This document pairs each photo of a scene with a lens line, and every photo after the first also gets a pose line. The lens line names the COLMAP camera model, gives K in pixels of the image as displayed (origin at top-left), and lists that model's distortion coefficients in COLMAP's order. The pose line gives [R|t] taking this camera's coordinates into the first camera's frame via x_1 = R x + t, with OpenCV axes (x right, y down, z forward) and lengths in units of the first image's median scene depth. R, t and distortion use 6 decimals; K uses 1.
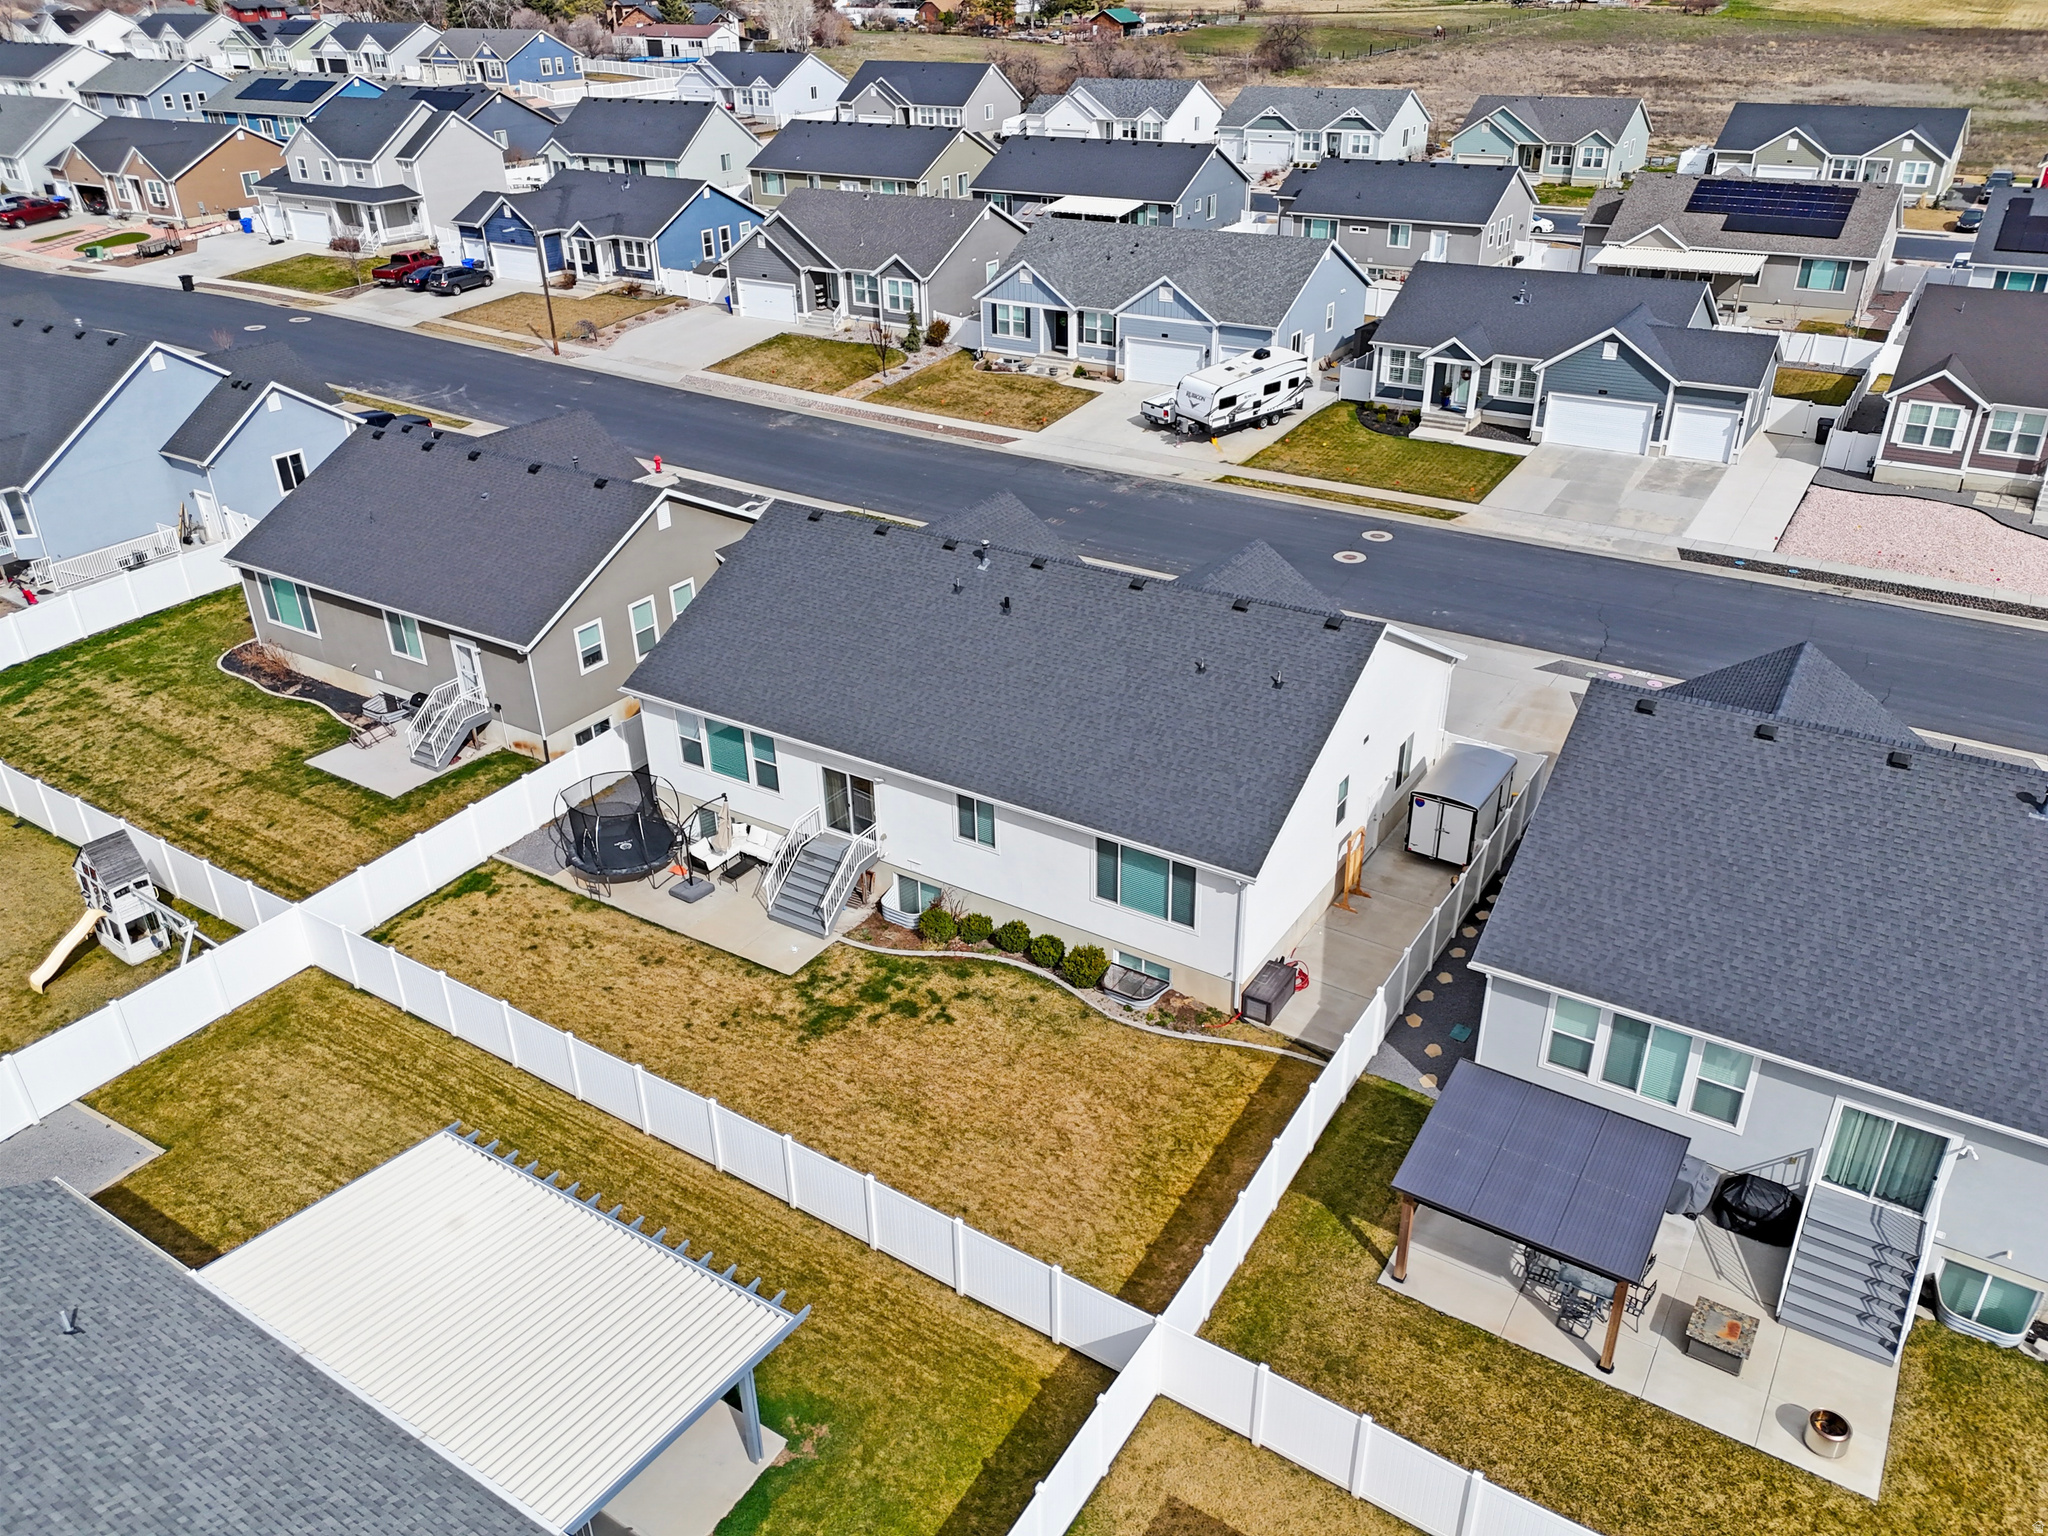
lens RADIAL K [[1502.8, 0, 1024.0], [0, 1502.8, 768.0], [0, 0, 1]] dist [0.082534, -0.098304]
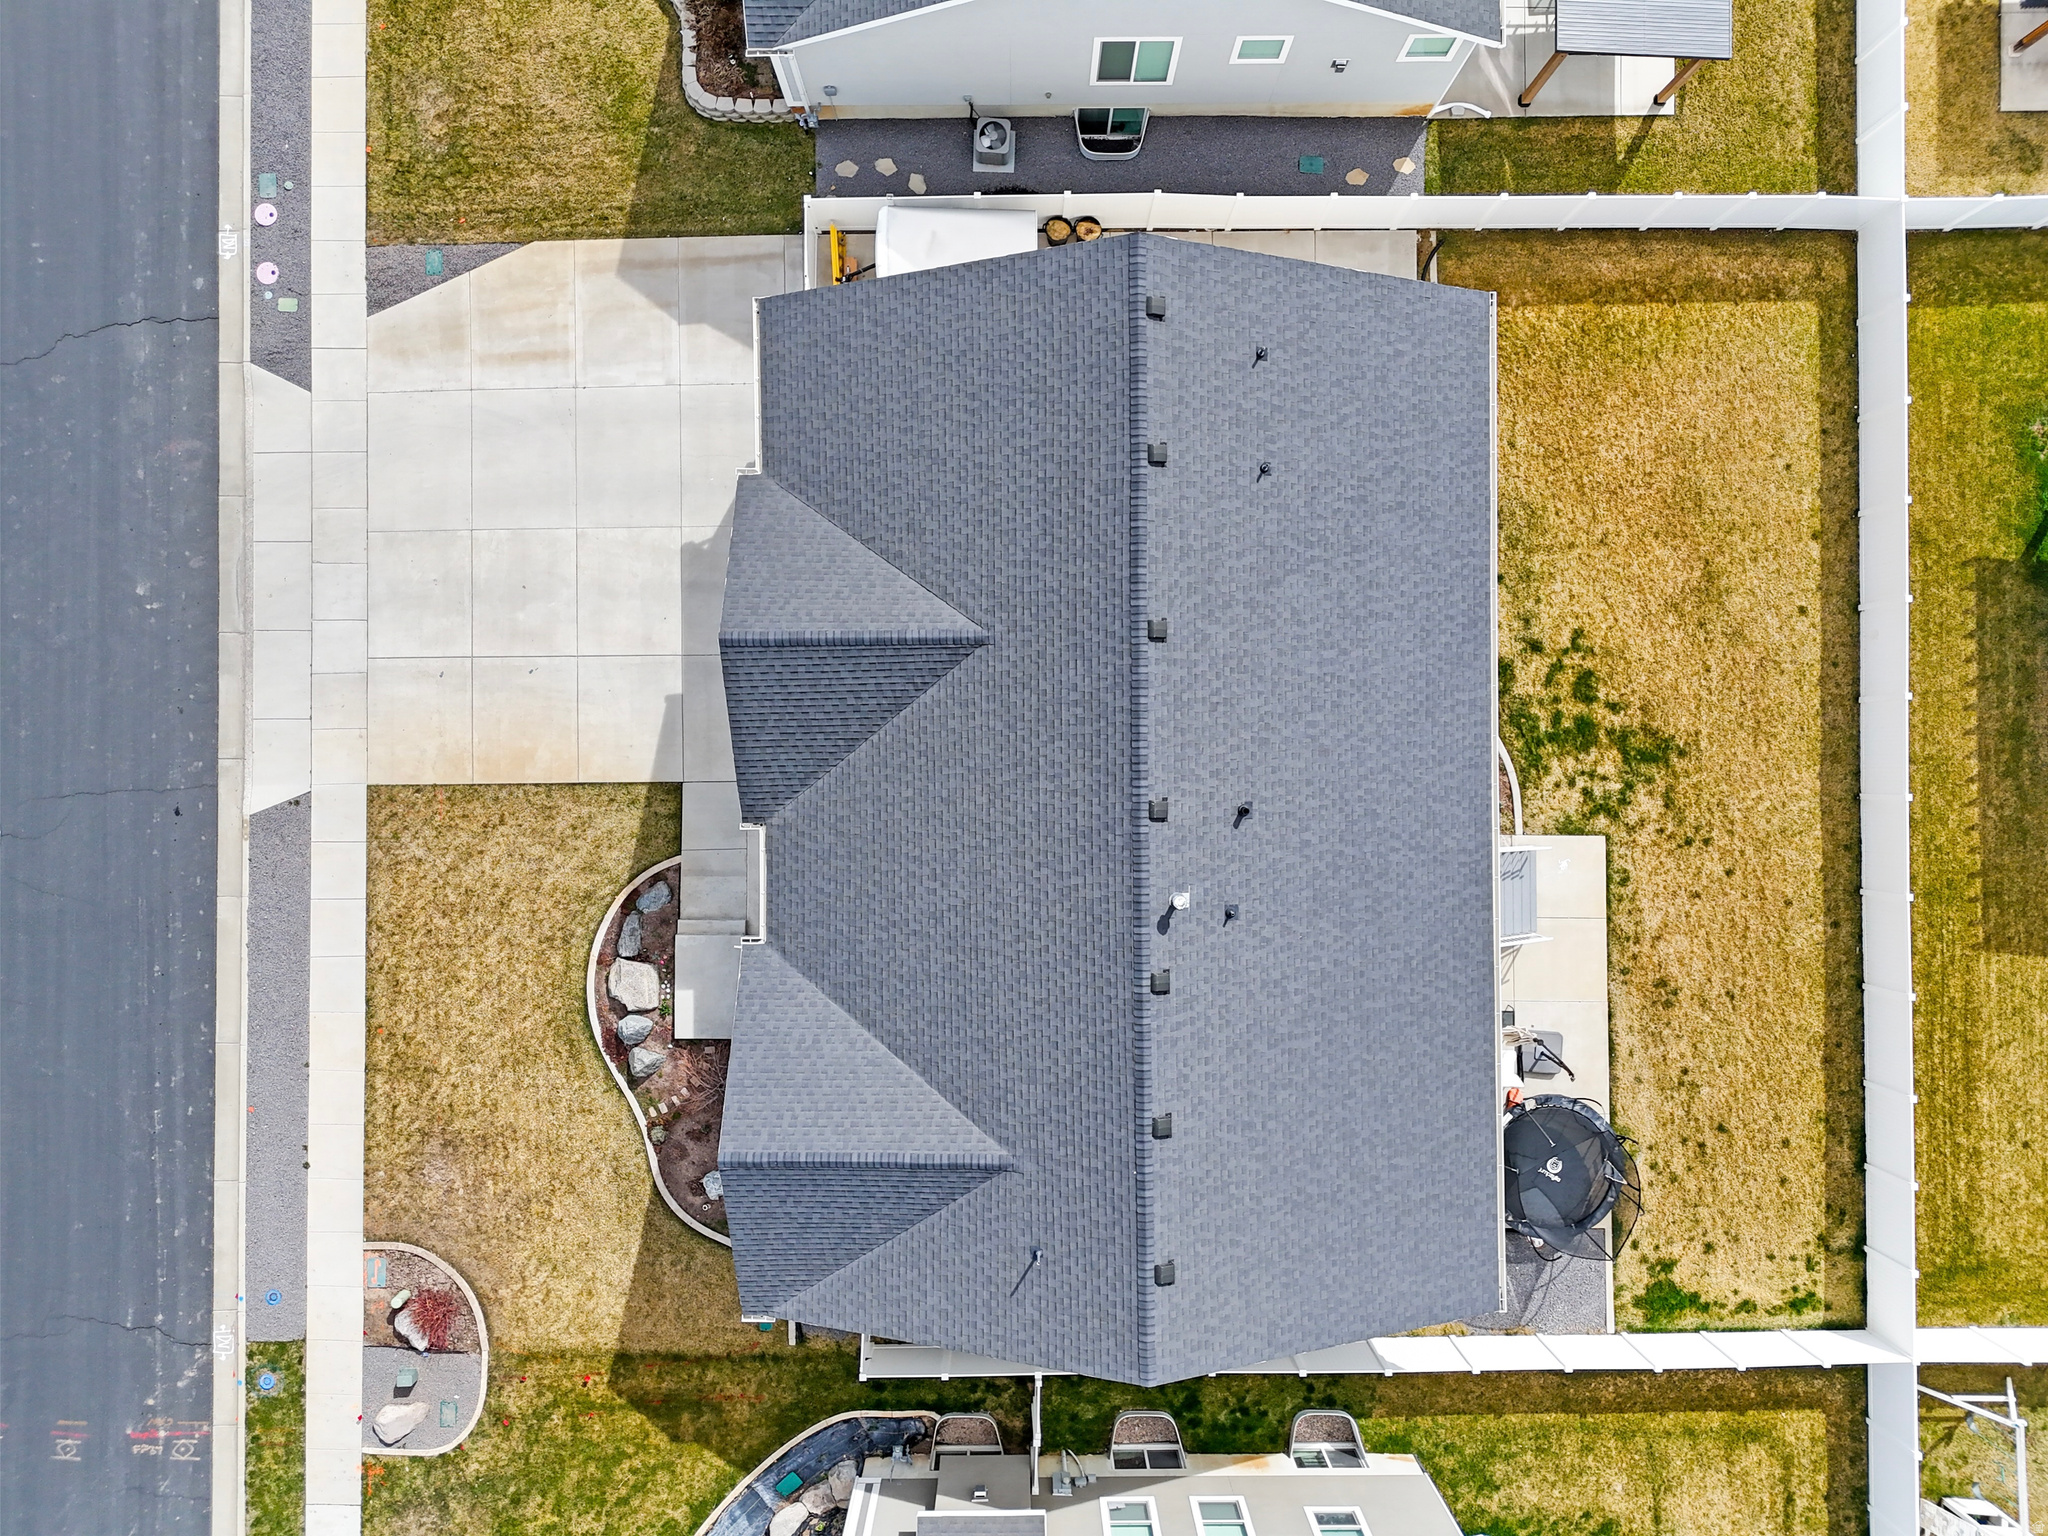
lens RADIAL K [[1502.8, 0, 1024.0], [0, 1502.8, 768.0], [0, 0, 1]] dist [0.082534, -0.098304]
pose [[-0.545719, -0.837872, 0.012683, 0.054375], [0.401585, -0.248214, 0.881544, -0.788962], [-0.735473, 0.486169, 0.471932, 0.823900]]
